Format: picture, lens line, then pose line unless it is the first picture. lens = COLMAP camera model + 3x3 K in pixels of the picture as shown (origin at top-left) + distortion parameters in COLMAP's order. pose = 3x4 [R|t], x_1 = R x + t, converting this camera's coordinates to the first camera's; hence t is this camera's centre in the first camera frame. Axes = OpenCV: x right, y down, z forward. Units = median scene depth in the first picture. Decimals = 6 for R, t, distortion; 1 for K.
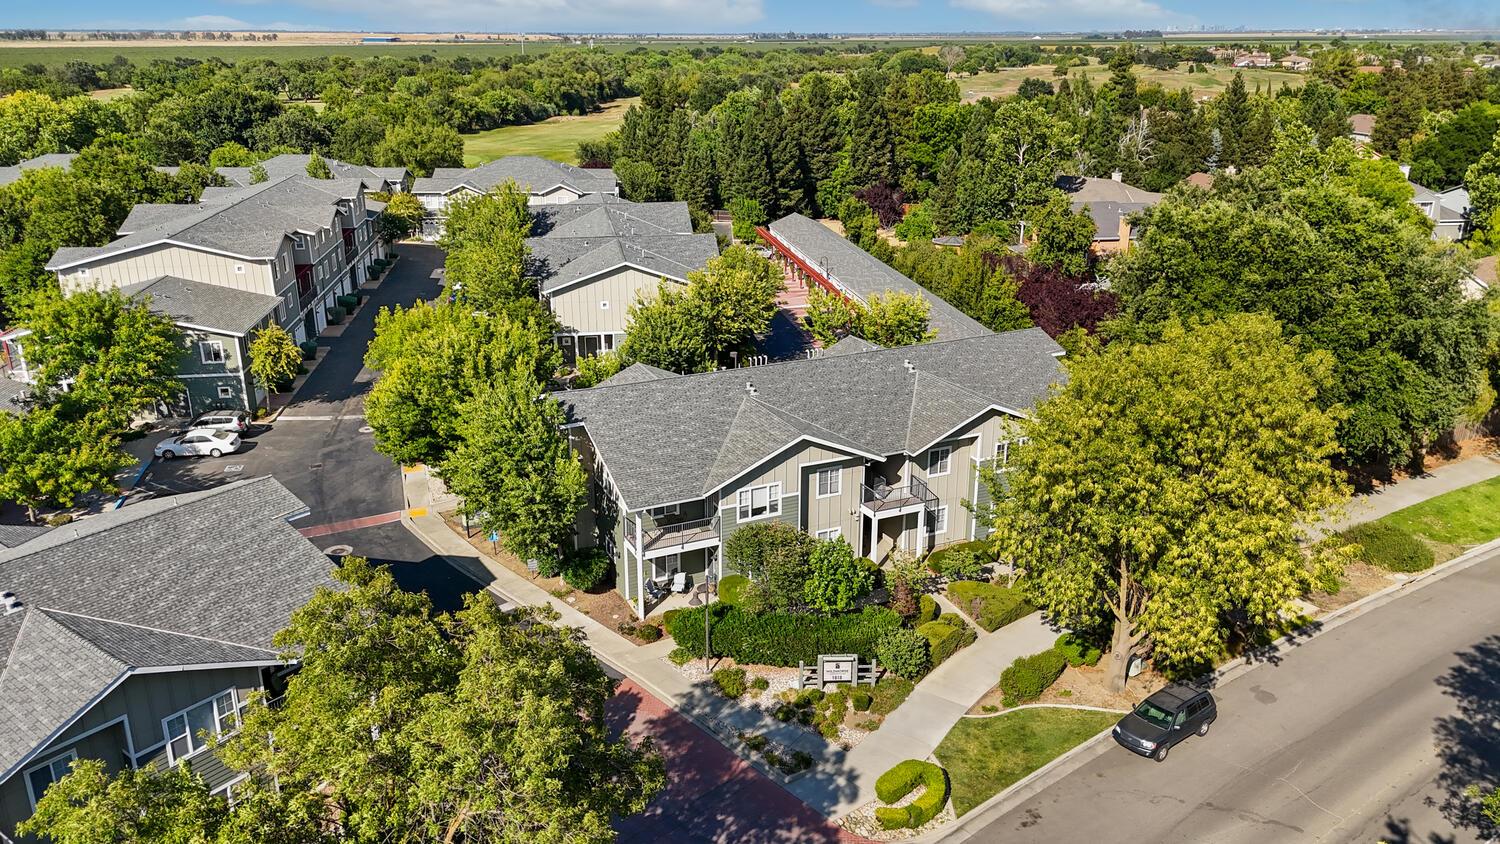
lens RADIAL K [[1133.2, 0, 749.8], [0, 1133.2, 421.4], [0, 0, 1]] dist [0.034408, 0.000237]
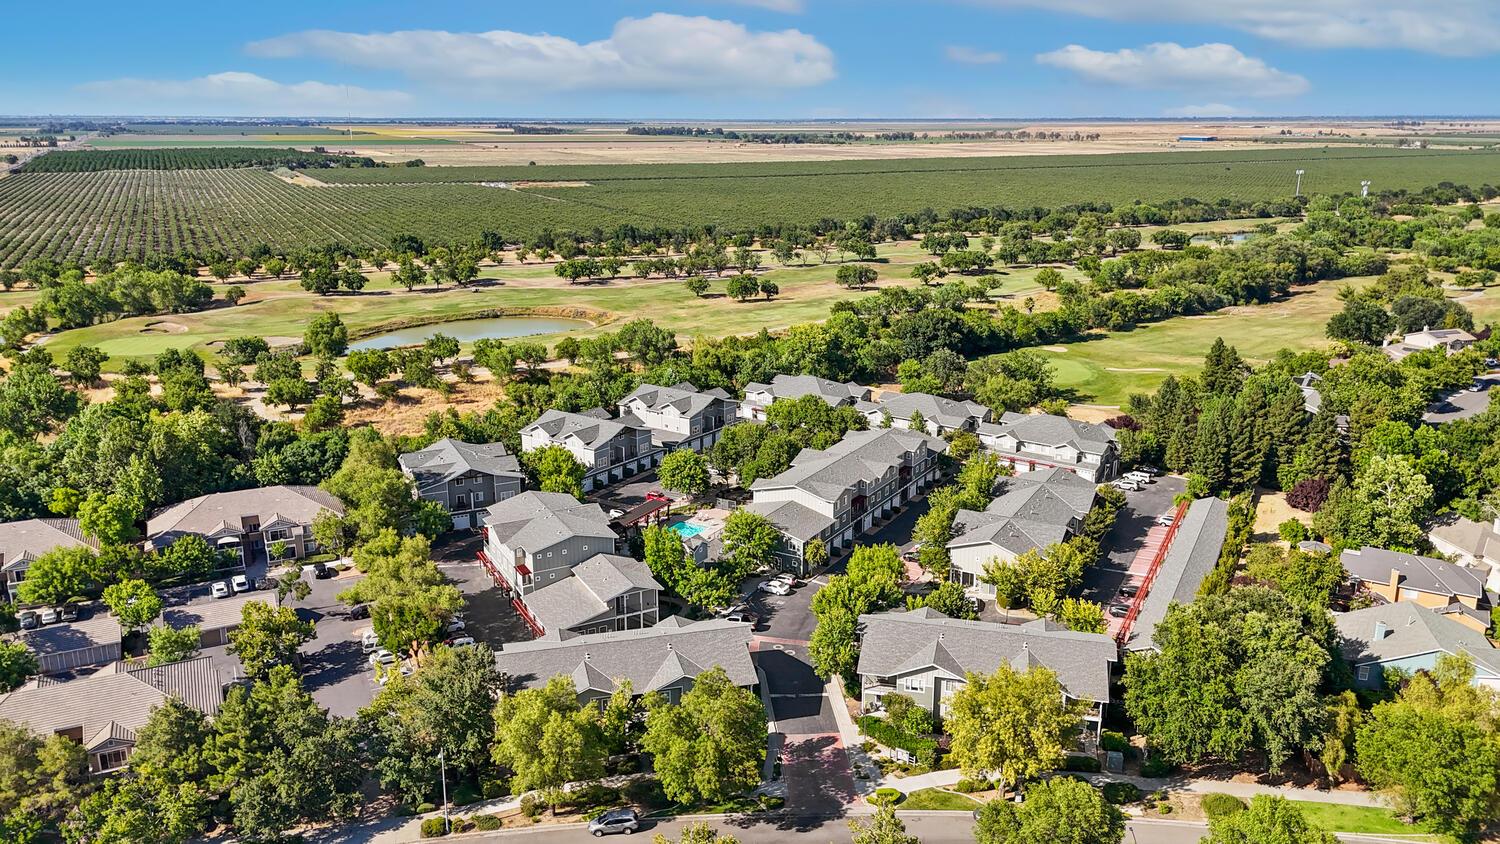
lens RADIAL K [[1133.2, 0, 749.6], [0, 1133.2, 422.0], [0, 0, 1]] dist [0.034408, 0.000237]
pose [[0.781837, 0.168093, -0.600396, 0.800754], [-0.207444, 0.978240, 0.003745, -0.304345], [0.587961, 0.121620, 0.799694, -0.908607]]
